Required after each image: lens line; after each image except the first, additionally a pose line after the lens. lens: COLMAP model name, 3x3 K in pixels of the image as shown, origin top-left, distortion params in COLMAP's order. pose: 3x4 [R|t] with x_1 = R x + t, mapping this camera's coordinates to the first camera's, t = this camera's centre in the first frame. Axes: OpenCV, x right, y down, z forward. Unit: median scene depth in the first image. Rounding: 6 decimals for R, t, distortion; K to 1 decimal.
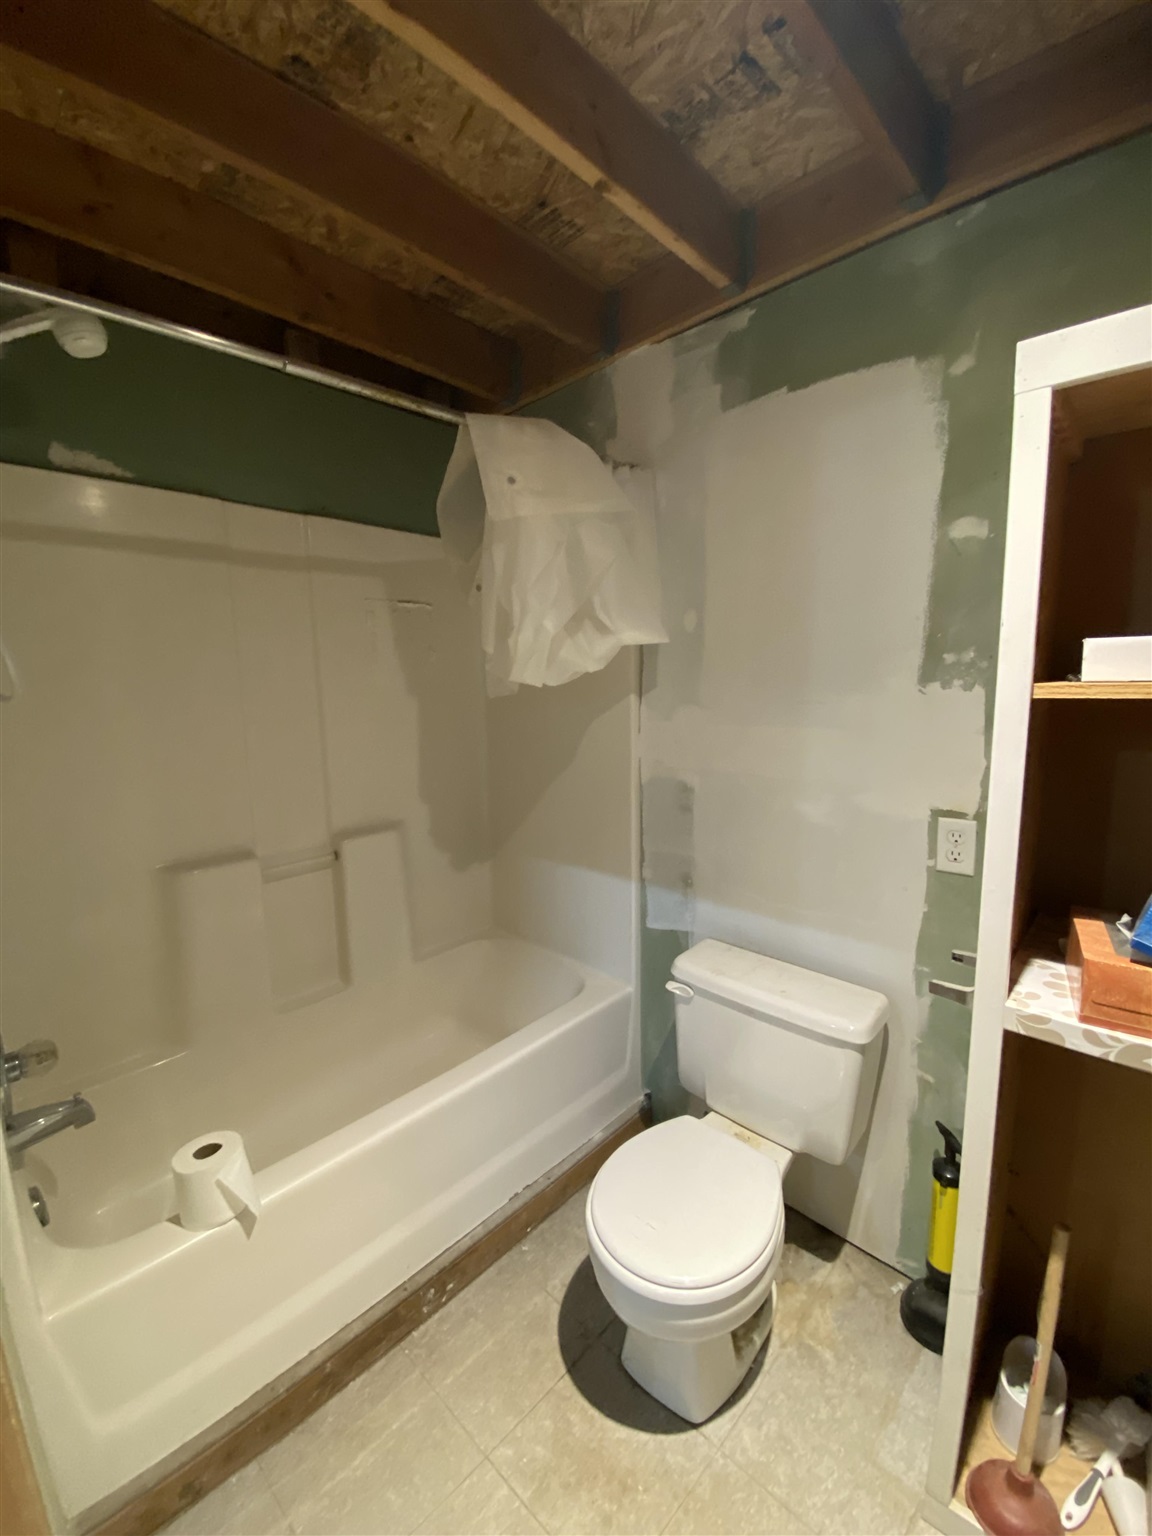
lens RADIAL K [[621.0, 0, 579.5], [0, 621.0, 764.8], [0, 0, 1]] dist [-0.024577, -0.001821]
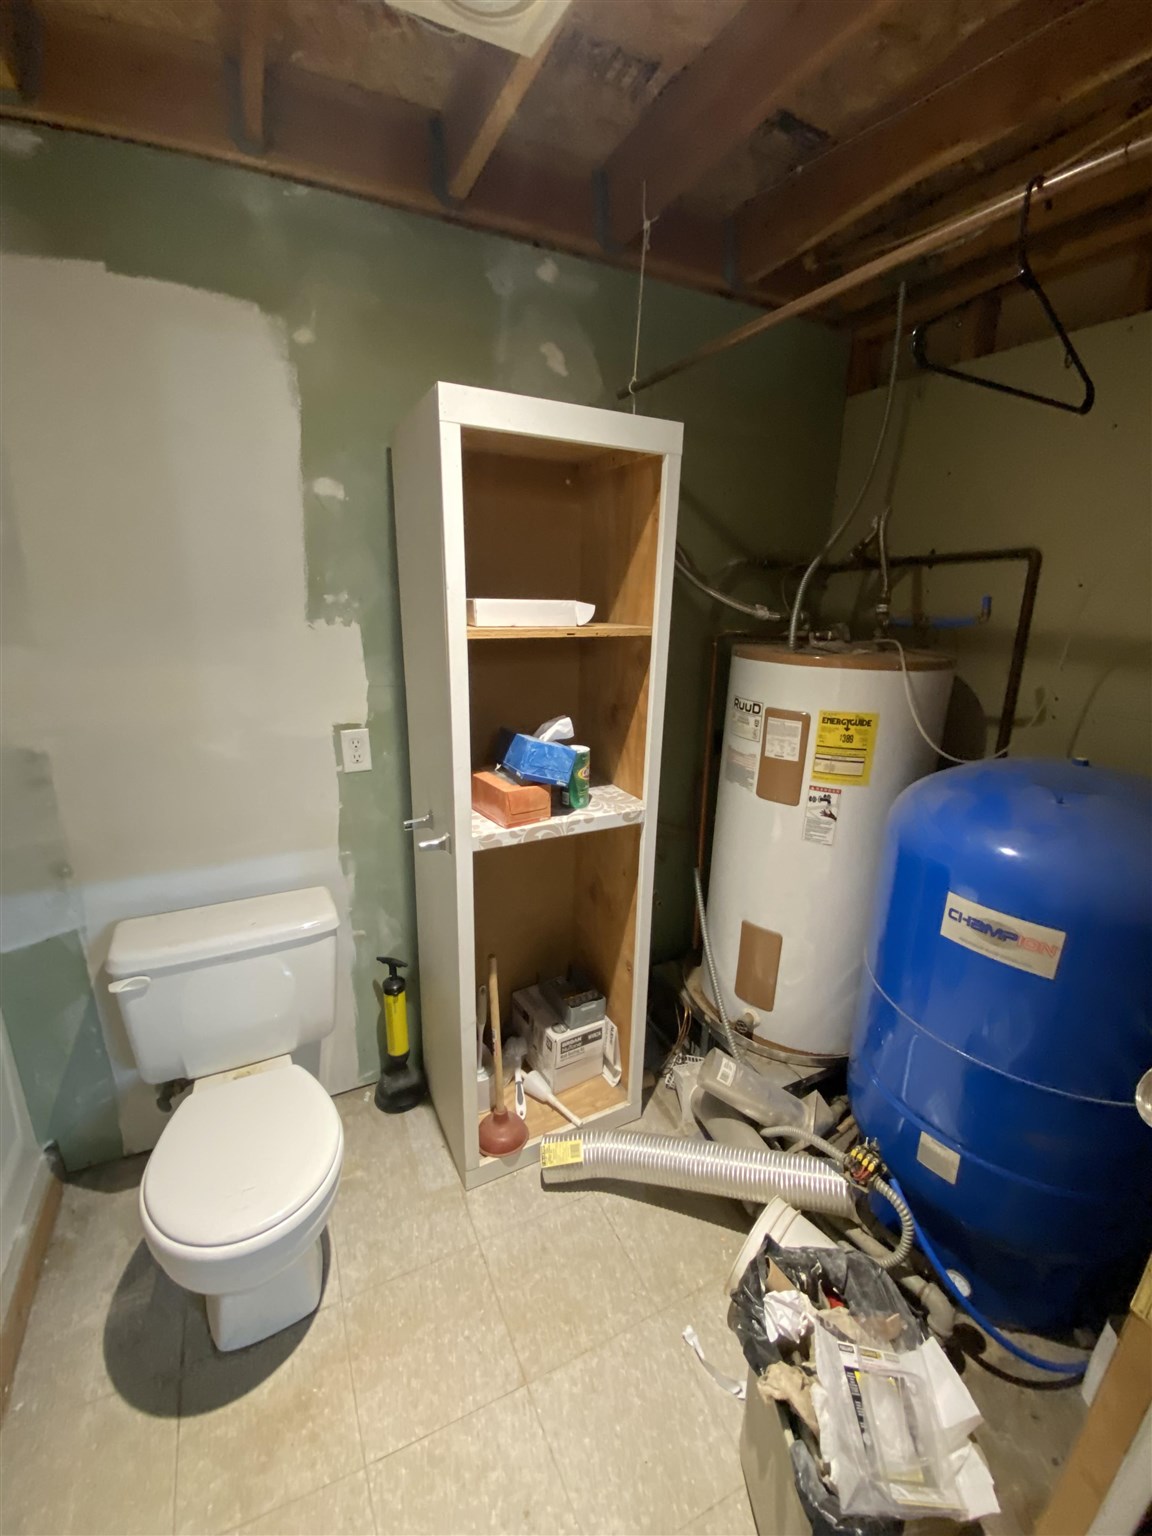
lens RADIAL K [[621.0, 0, 576.7], [0, 621.0, 770.2], [0, 0, 1]] dist [-0.024577, -0.001821]
pose [[0.314018, -0.239418, 0.918734, -0.415895], [0.099292, 0.970657, 0.219012, -0.060769], [-0.944211, 0.022449, 0.328576, 0.145641]]
